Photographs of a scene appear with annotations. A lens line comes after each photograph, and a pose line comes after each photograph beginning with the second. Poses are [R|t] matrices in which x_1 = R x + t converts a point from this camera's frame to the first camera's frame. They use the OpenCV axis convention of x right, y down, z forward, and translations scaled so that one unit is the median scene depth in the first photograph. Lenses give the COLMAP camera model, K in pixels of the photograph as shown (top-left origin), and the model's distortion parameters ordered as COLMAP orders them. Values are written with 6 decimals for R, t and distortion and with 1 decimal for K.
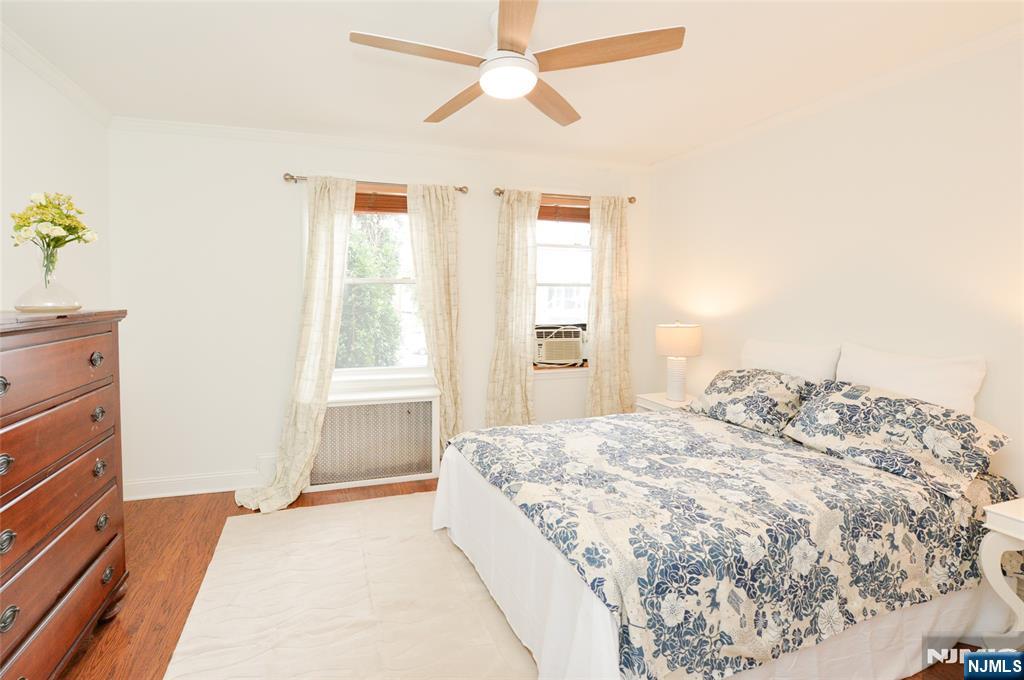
lens RADIAL K [[433.0, 0, 449.3], [0, 433.0, 296.0], [0, 0, 1]] dist [-0.000075, -0.000242]
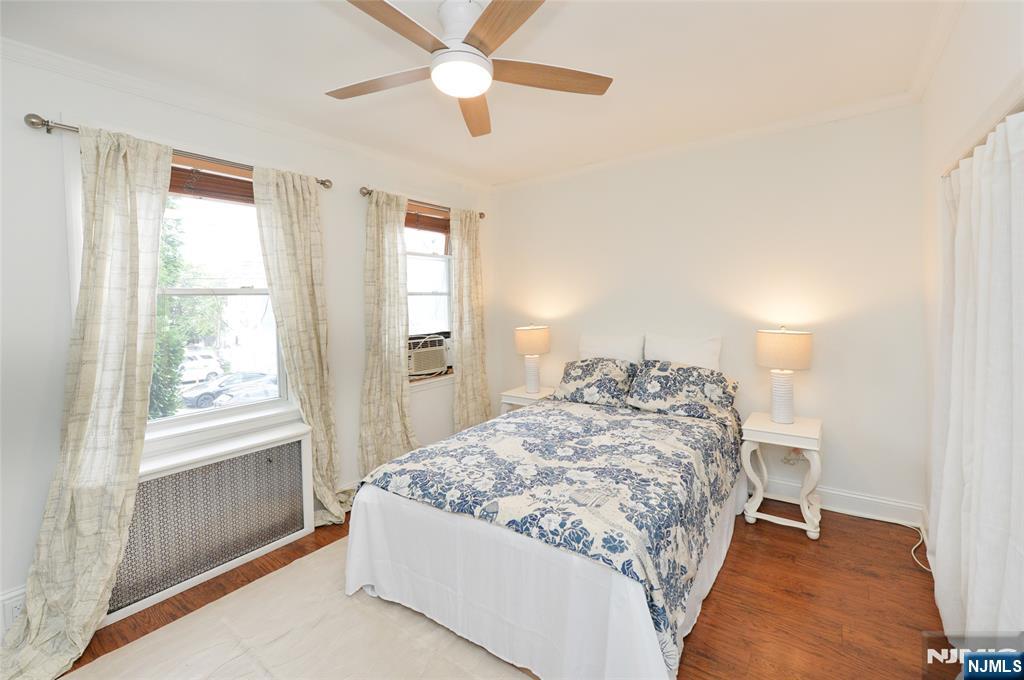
lens RADIAL K [[425.8, 0, 526.5], [0, 425.8, 298.0], [0, 0, 1]] dist [-0.002510, -0.000252]
pose [[0.788465, -0.017144, 0.614840, -0.225921], [0.026621, 0.999626, -0.006264, -0.005997], [-0.614503, 0.021307, 0.788627, 0.132026]]
